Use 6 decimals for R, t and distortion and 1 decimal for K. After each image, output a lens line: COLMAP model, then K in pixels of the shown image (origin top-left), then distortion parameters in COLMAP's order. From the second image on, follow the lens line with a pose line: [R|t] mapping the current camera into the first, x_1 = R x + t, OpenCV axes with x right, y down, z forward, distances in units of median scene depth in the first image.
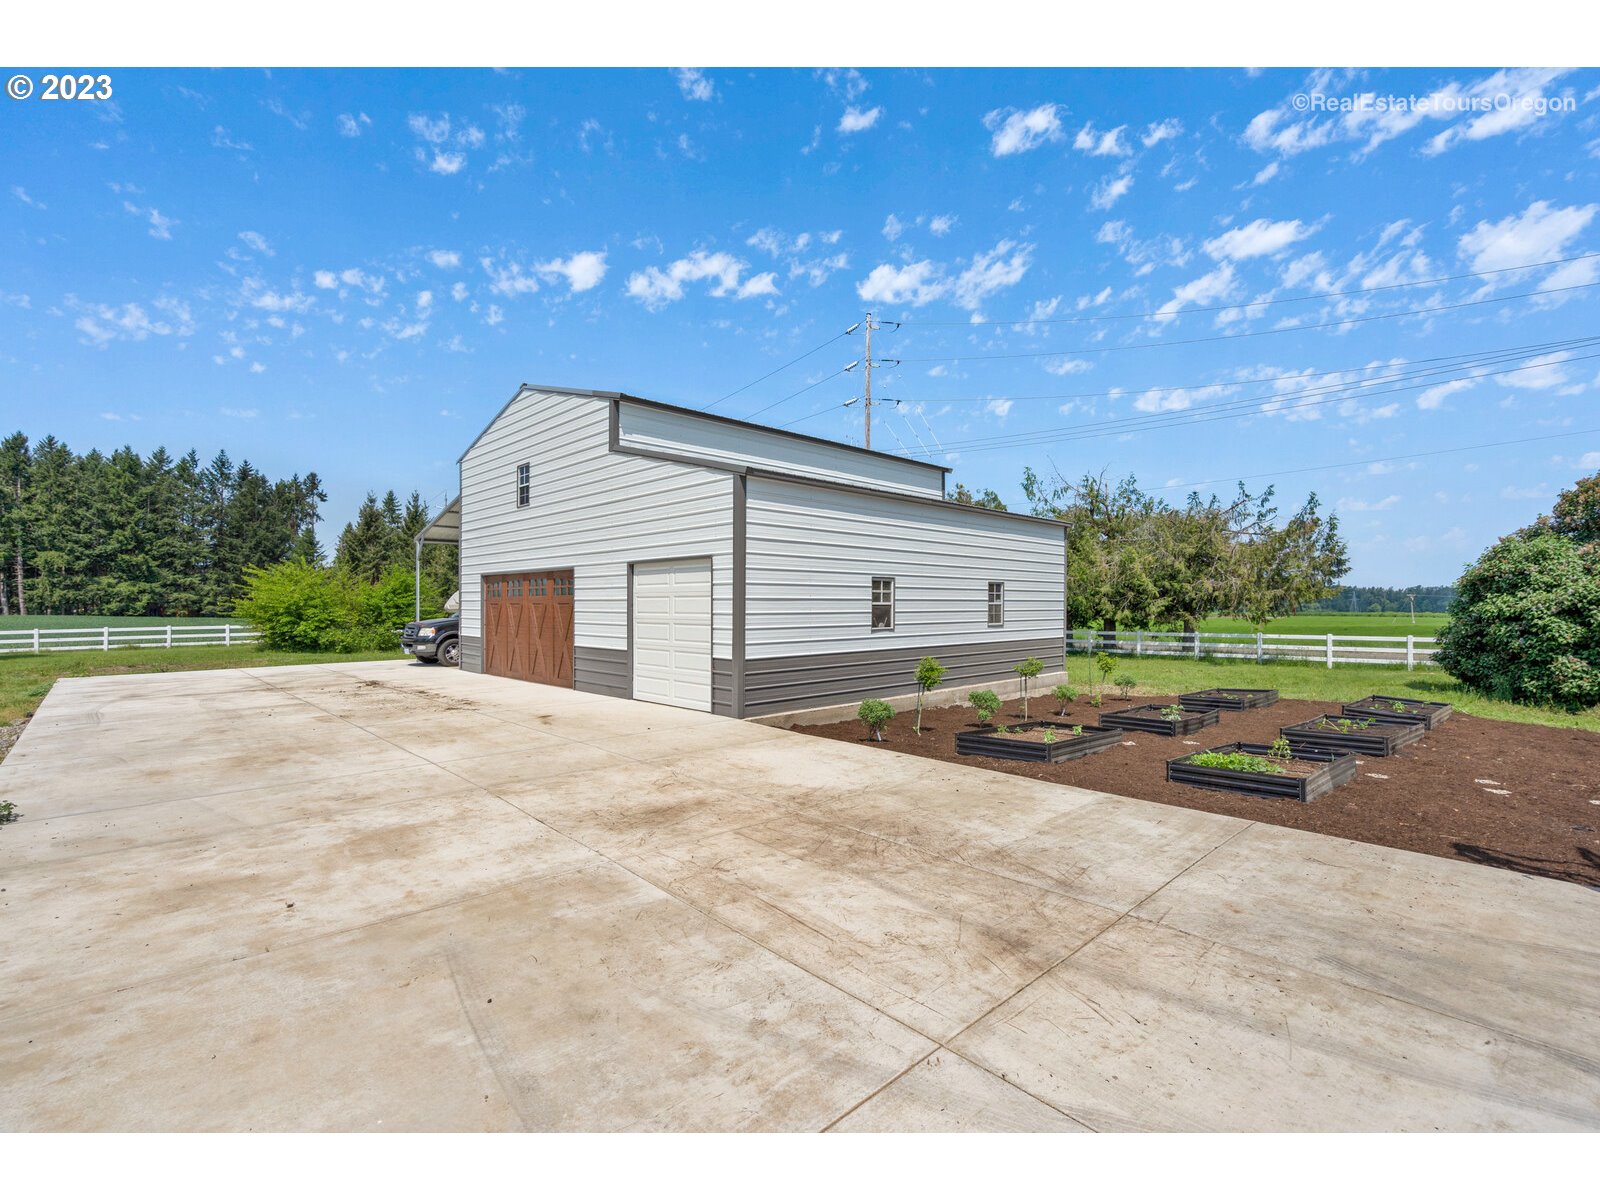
lens RADIAL K [[735.0, 0, 797.0], [0, 735.0, 600.3], [0, 0, 1]] dist [0.000567, 0.000399]
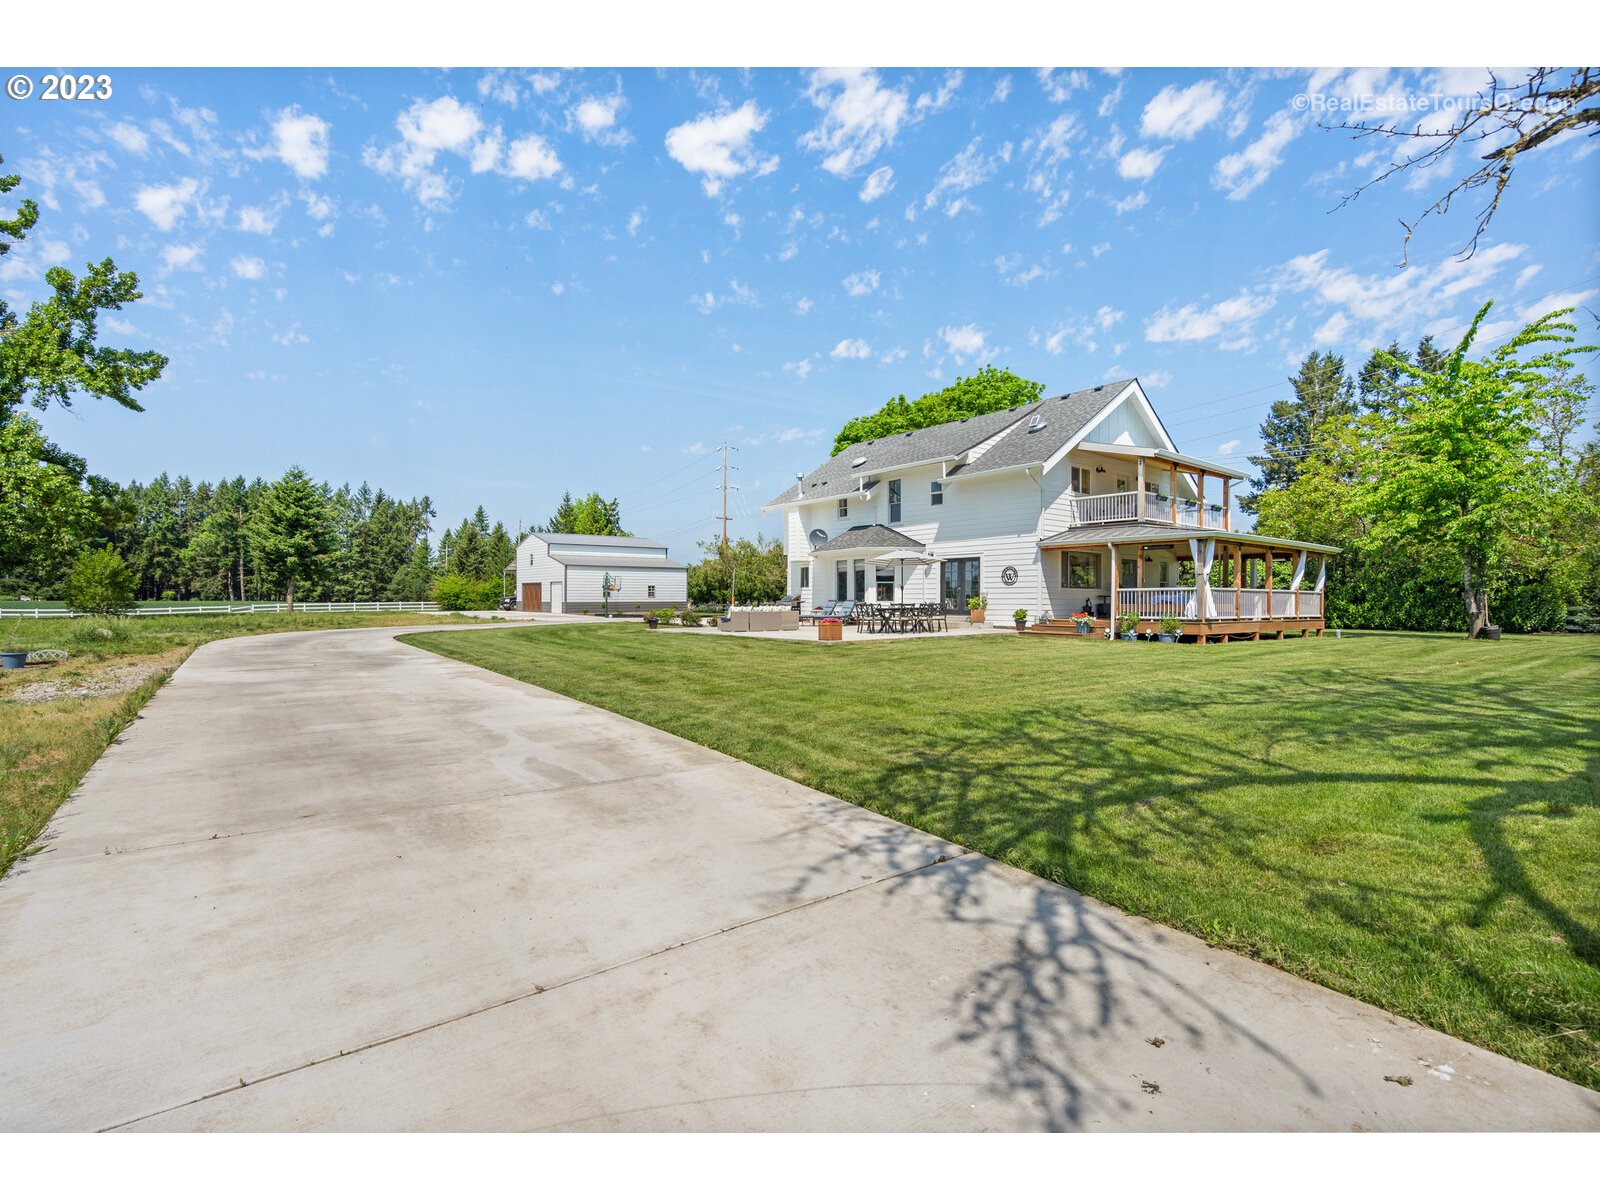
lens RADIAL K [[735.0, 0, 787.4], [0, 735.0, 604.2], [0, 0, 1]] dist [0.000567, 0.000399]
pose [[0.994576, 0.003234, -0.103959, 0.150361], [-0.001515, 0.999861, 0.016611, 0.000559], [0.103998, -0.016364, 0.994443, -0.296300]]
